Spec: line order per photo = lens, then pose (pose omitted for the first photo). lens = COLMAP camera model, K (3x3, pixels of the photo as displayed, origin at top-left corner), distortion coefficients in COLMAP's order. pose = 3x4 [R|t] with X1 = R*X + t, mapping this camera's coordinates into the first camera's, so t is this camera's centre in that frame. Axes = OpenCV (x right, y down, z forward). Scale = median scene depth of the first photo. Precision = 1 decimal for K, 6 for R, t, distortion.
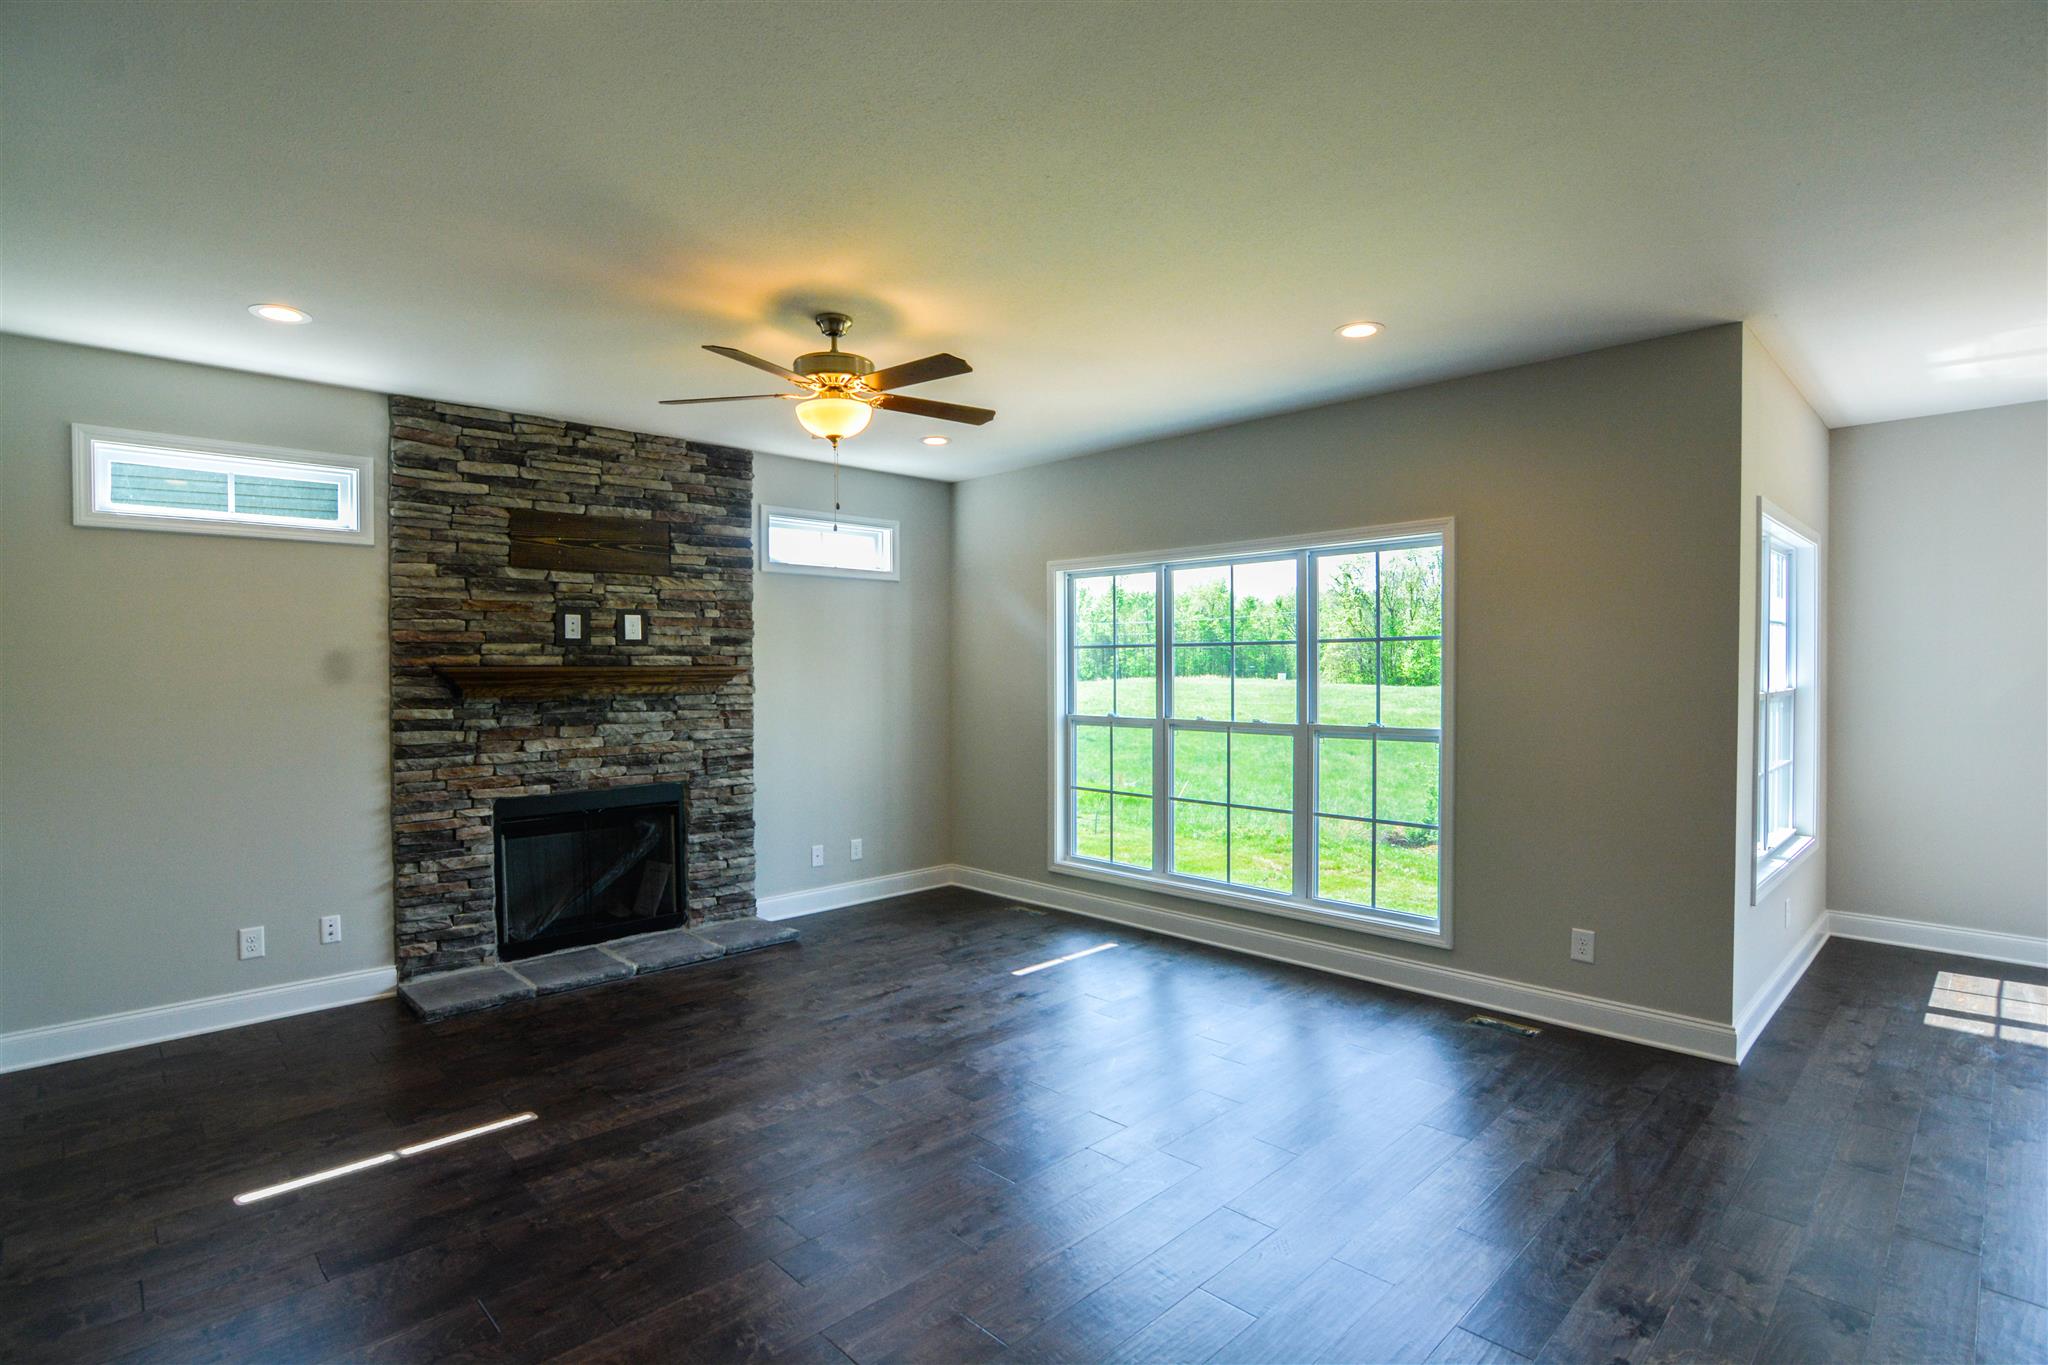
lens RADIAL K [[997.1, 0, 1021.5], [0, 997.1, 679.4], [0, 0, 1]] dist [-0.032172, 0.009335]
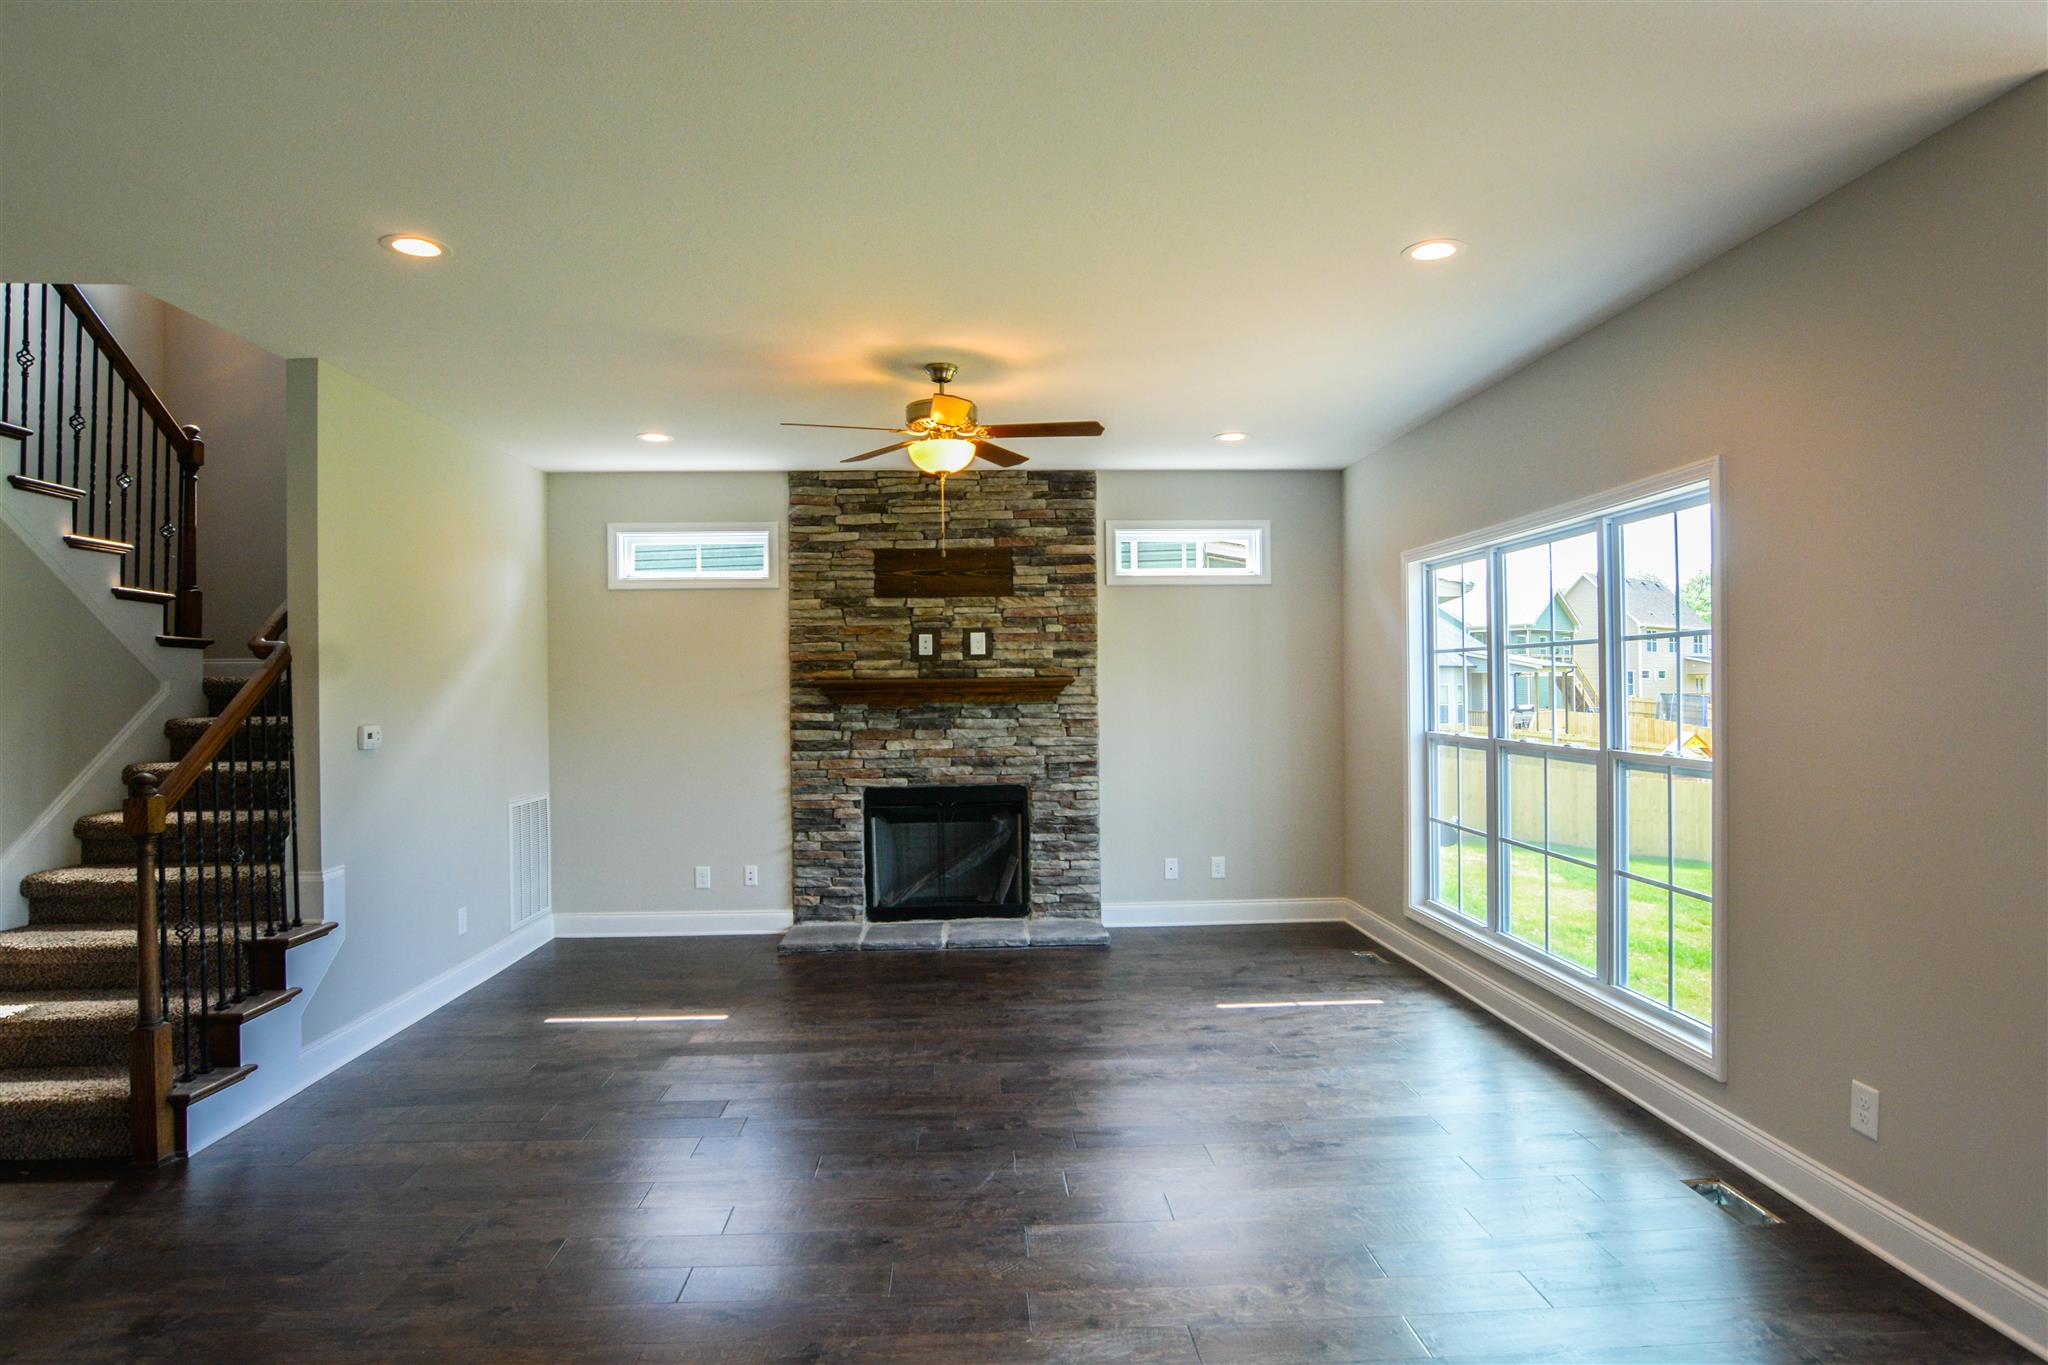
lens RADIAL K [[1112.3, 0, 1019.6], [0, 1112.3, 675.3], [0, 0, 1]] dist [-0.023686, -0.000357]
pose [[0.751668, -0.007221, -0.659502, 0.484873], [-0.000773, 0.999930, -0.011830, -0.001561], [0.659541, 0.009402, 0.751610, 0.082963]]
